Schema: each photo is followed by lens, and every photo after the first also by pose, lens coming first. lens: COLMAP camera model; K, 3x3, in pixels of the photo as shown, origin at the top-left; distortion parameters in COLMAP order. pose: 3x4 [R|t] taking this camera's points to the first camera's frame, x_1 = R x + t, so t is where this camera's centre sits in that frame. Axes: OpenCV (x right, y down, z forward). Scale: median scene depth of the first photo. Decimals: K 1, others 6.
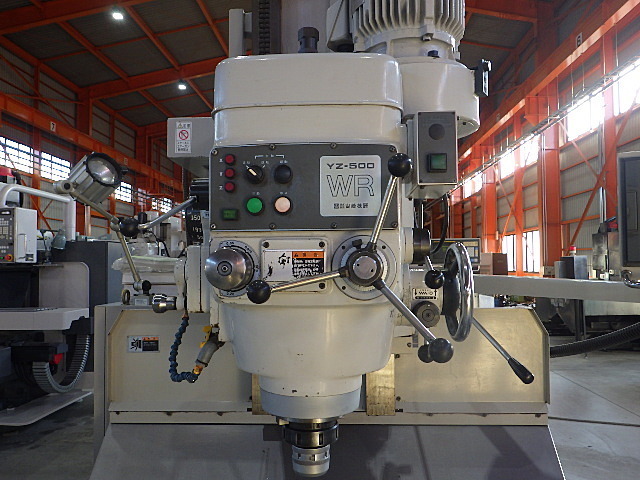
lens RADIAL K [[541.7, 0, 320.0], [0, 541.7, 240.0], [0, 0, 1]] dist [-0.017519, -0.012924]
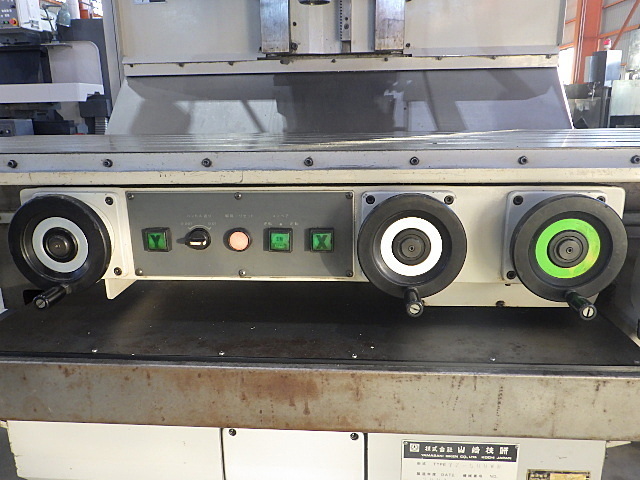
lens RADIAL K [[541.7, 0, 320.0], [0, 541.7, 240.0], [0, 0, 1]] dist [-0.017519, -0.012924]
pose [[0.999404, -0.001035, -0.034501, 0.005497], [0.012017, 0.947450, 0.319677, 0.103065], [0.032357, -0.319902, 0.946898, -0.020133]]
